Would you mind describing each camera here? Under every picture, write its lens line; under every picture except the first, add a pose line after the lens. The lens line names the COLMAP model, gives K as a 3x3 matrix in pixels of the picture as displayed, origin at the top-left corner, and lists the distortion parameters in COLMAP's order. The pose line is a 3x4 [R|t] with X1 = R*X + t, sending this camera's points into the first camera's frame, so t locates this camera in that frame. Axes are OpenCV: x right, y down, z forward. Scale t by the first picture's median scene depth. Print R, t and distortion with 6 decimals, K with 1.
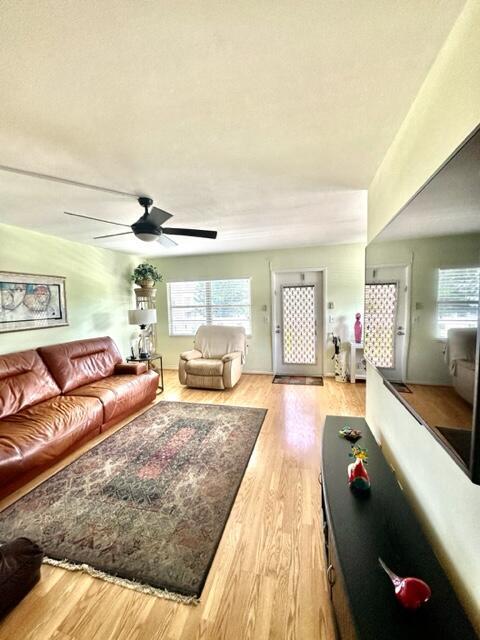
lens RADIAL K [[254.5, 0, 238.9], [0, 254.5, 319.7], [0, 0, 1]] dist [-0.002495, 0.000347]
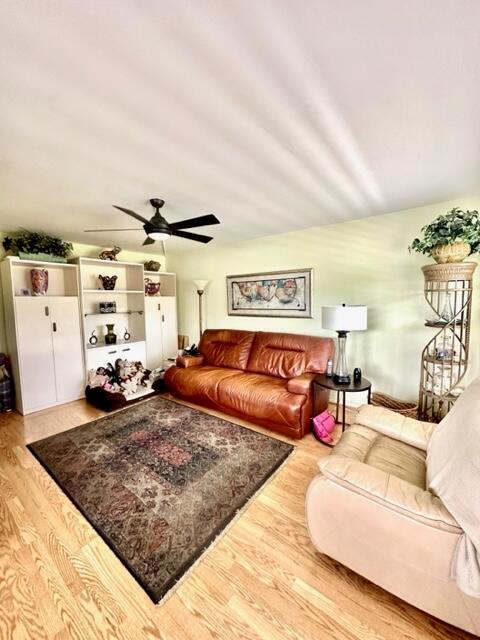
lens RADIAL K [[254.5, 0, 241.2], [0, 254.5, 319.5], [0, 0, 1]] dist [-0.002495, 0.000347]
pose [[-0.382719, 0.105547, -0.917816, 0.396517], [-0.041096, 0.990524, 0.131045, -0.108252], [0.922950, 0.087872, -0.374755, 1.360041]]
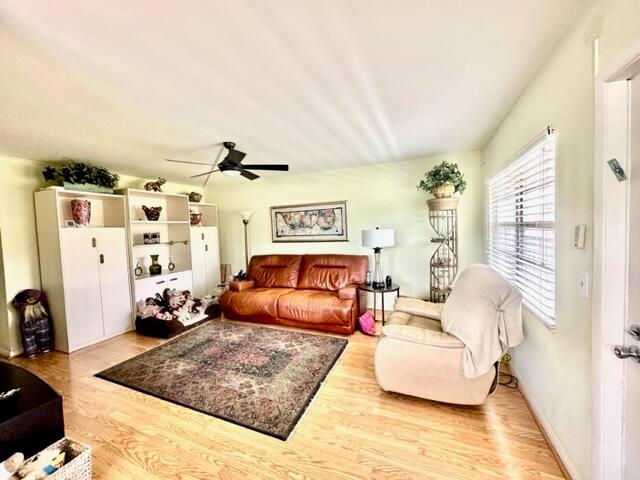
lens RADIAL K [[254.5, 0, 321.0], [0, 254.5, 238.7], [0, 0, 1]] dist [-0.002495, 0.000347]
pose [[-0.138879, 0.071734, -0.987708, 0.636883], [-0.030644, 0.996584, 0.076687, -0.092675], [0.989835, 0.040918, -0.136206, 1.260980]]
